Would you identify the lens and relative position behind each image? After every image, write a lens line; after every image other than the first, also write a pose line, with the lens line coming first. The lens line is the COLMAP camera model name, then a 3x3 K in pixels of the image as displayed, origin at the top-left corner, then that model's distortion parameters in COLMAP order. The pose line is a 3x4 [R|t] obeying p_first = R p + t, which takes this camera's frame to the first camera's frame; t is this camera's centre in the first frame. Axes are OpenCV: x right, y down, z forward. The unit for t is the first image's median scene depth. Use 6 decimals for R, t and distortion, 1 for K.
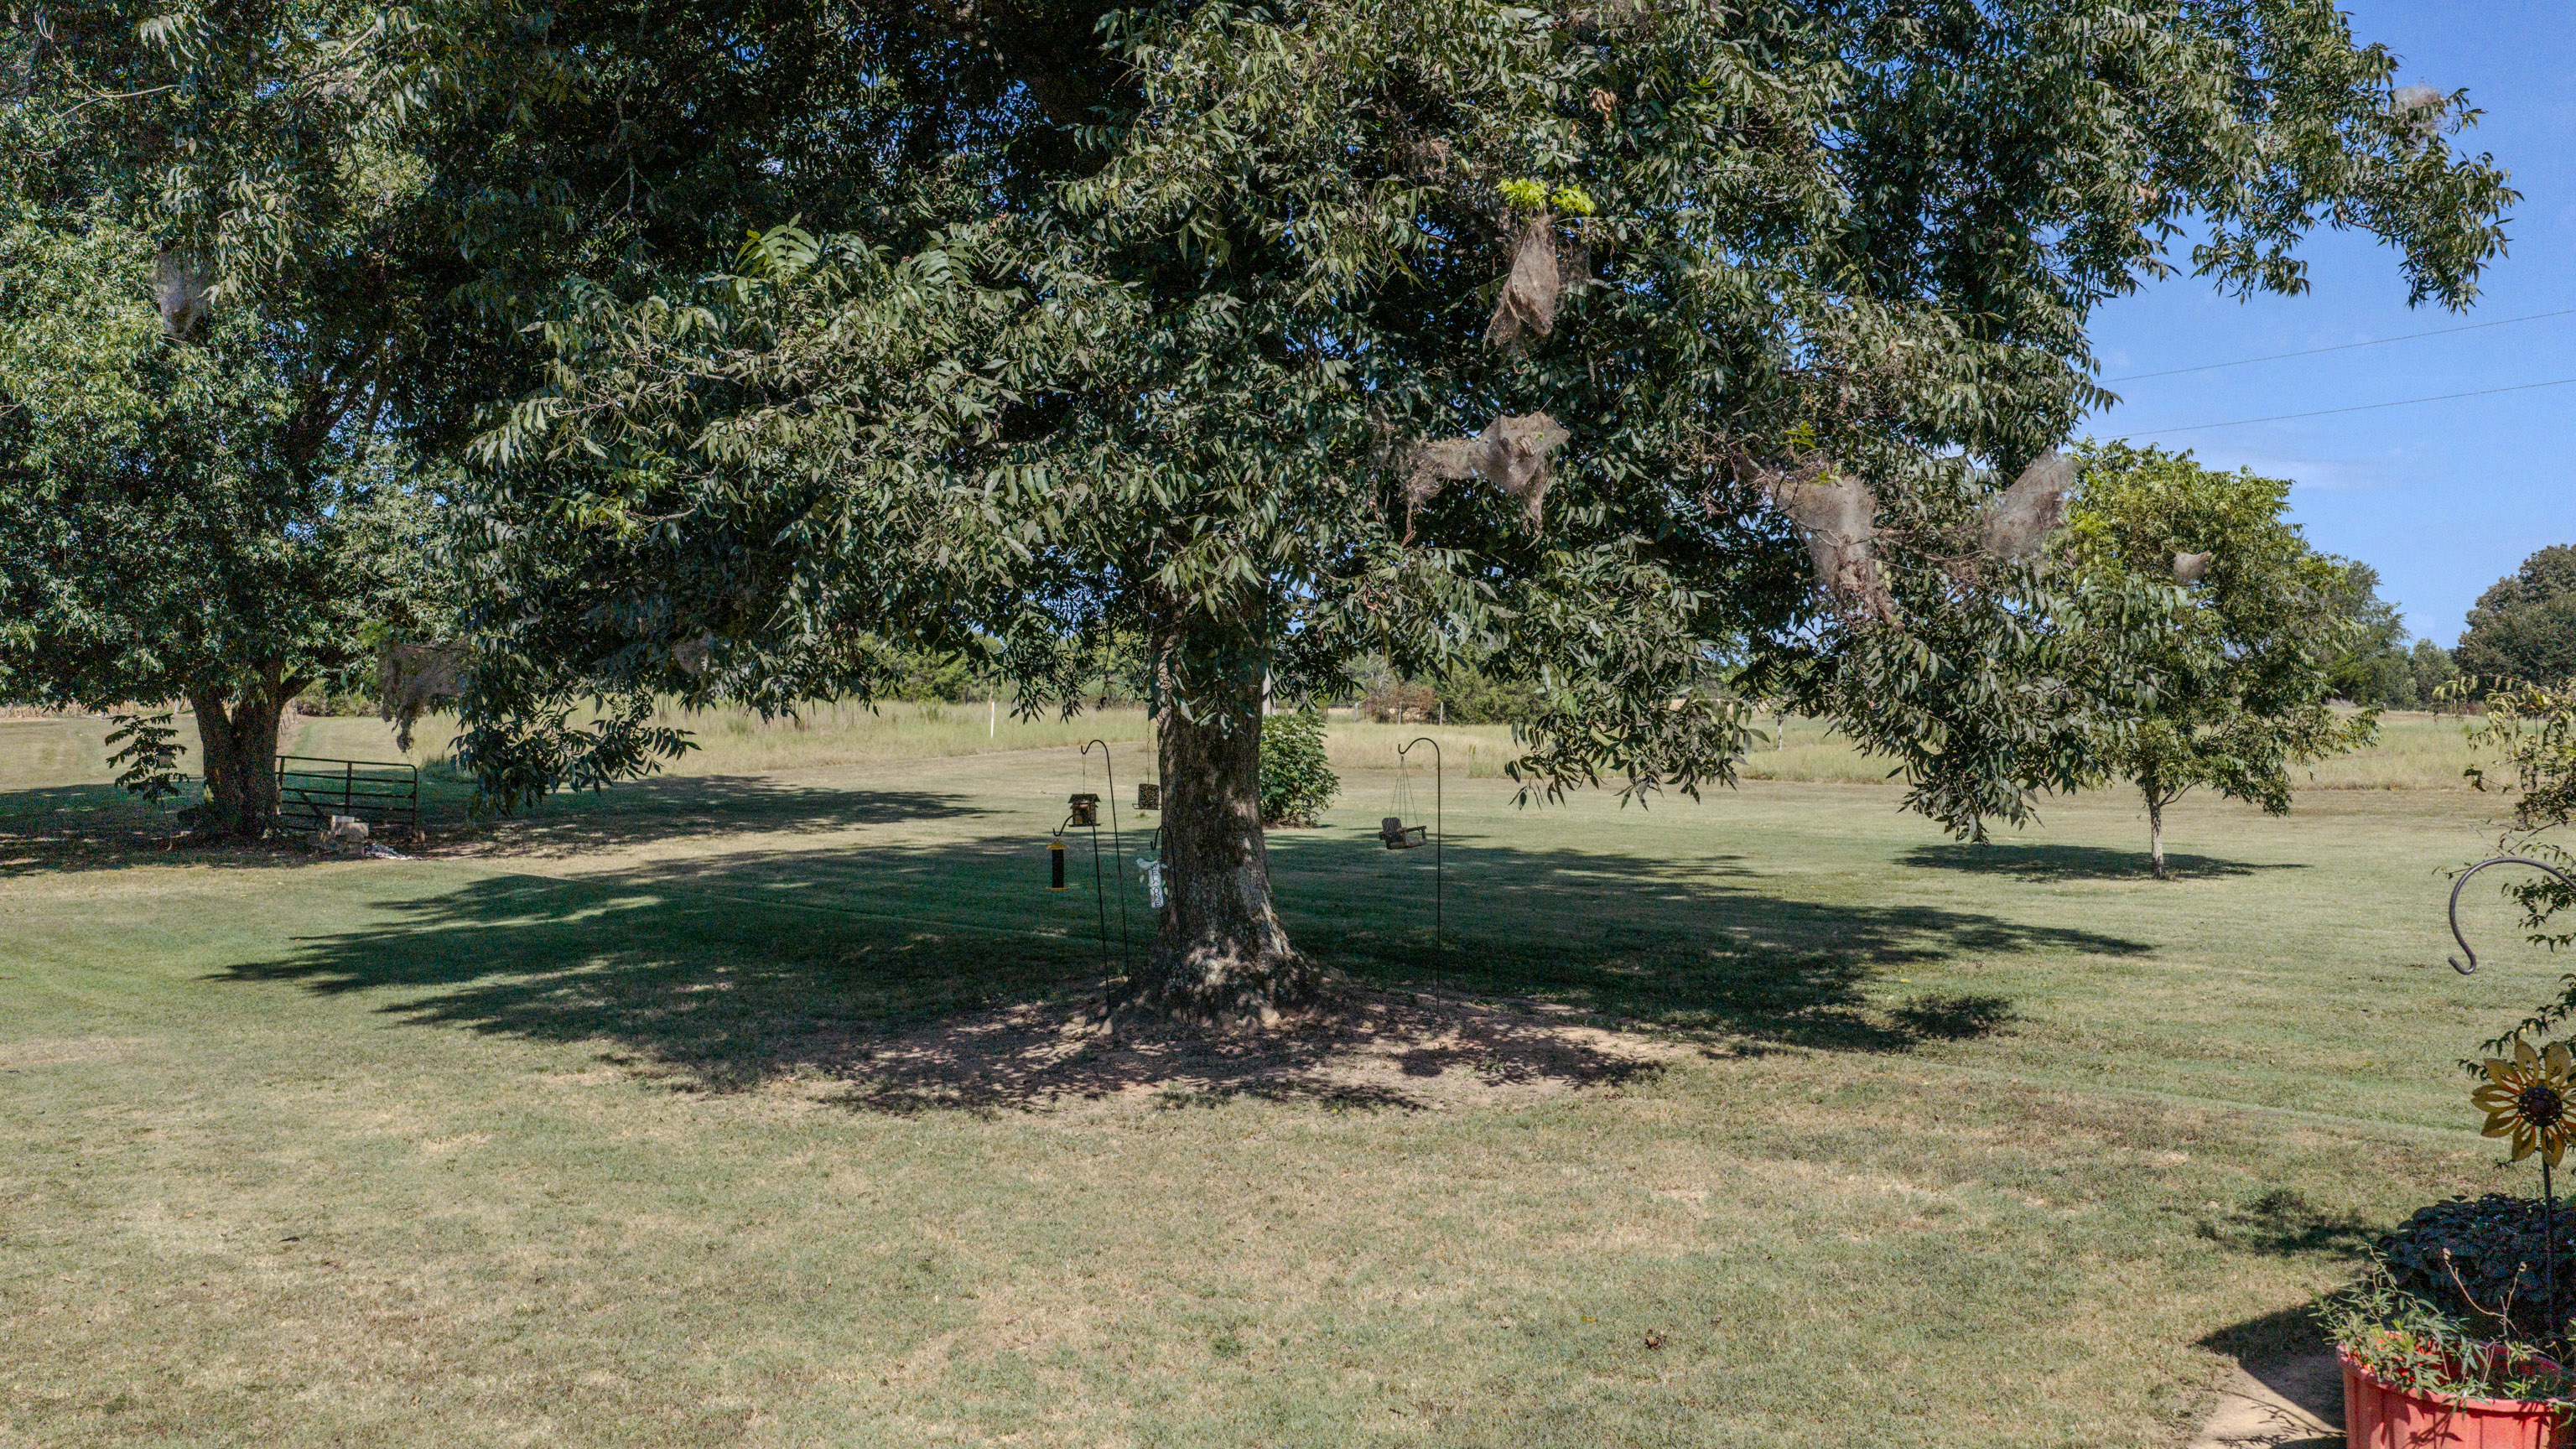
lens RADIAL K [[2120.4, 0, 1298.7], [0, 2120.4, 717.6], [0, 0, 1]] dist [0.024958, -0.051635]
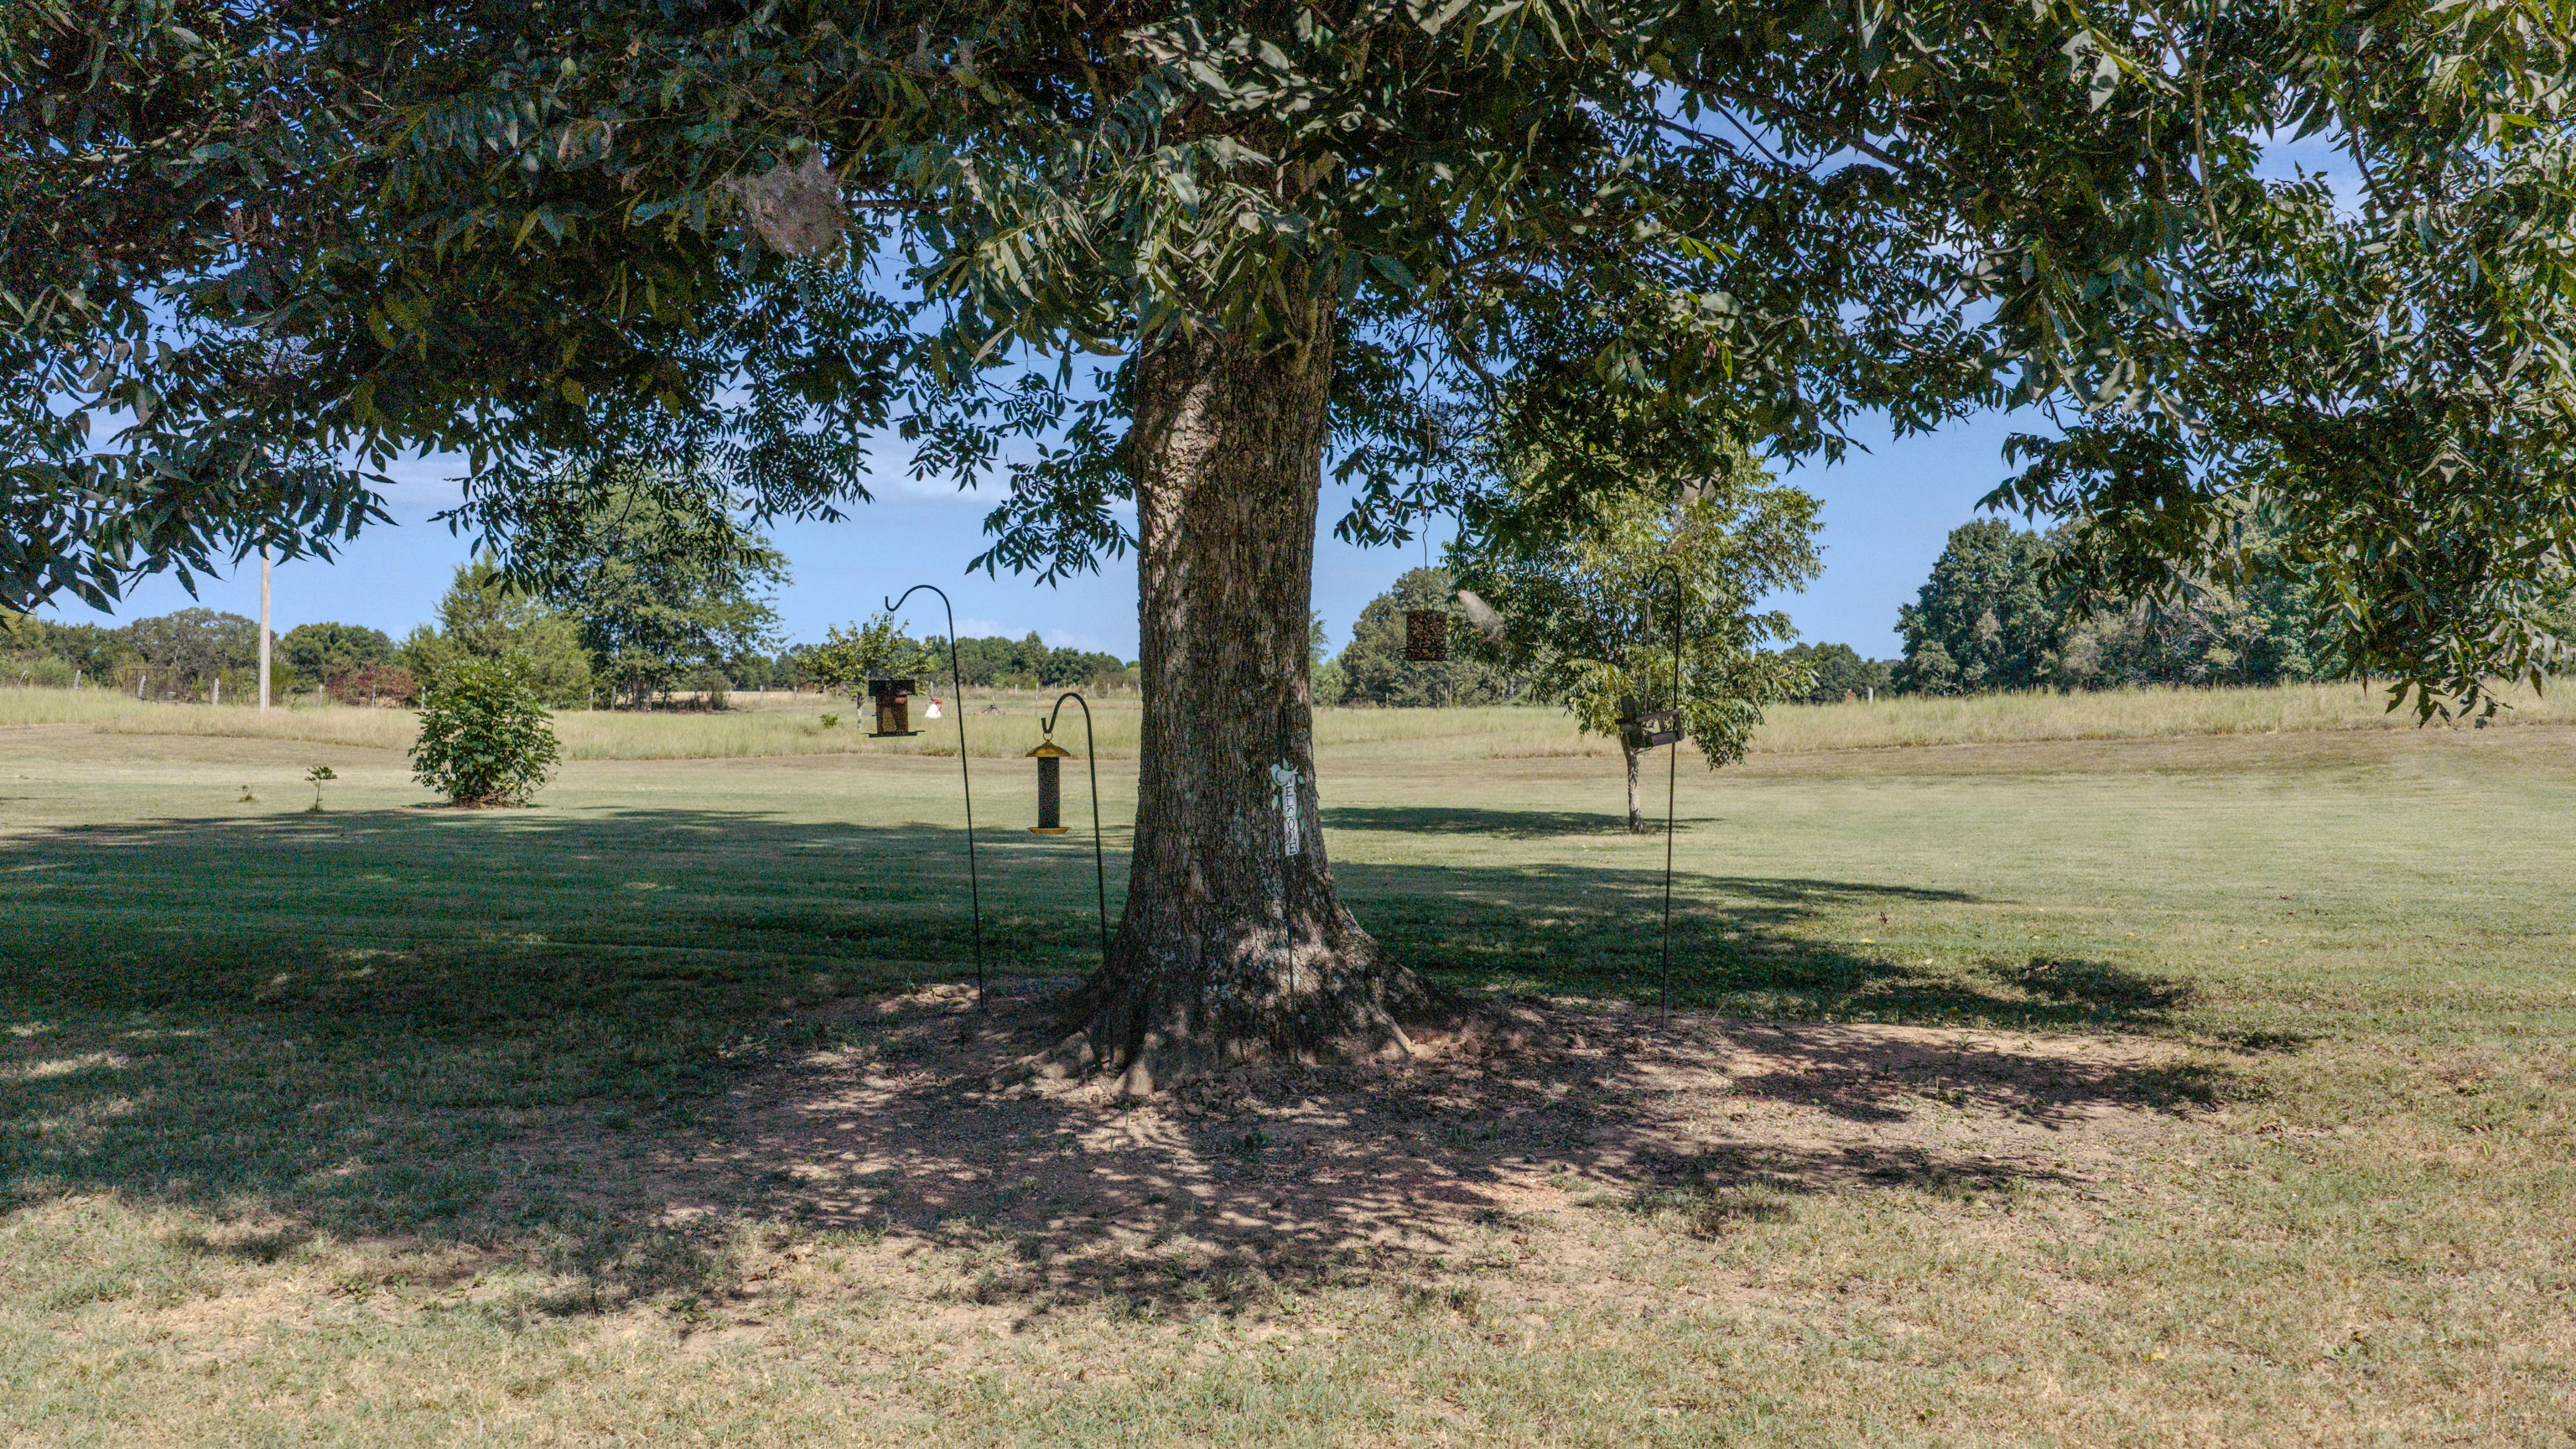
lens RADIAL K [[2120.4, 0, 1276.9], [0, 2120.4, 723.2], [0, 0, 1]] dist [0.024958, -0.051635]
pose [[0.884212, 0.002548, 0.467079, -0.297061], [-0.003555, 0.999993, 0.001275, 0.049700], [-0.467072, -0.002788, 0.884215, 0.470571]]
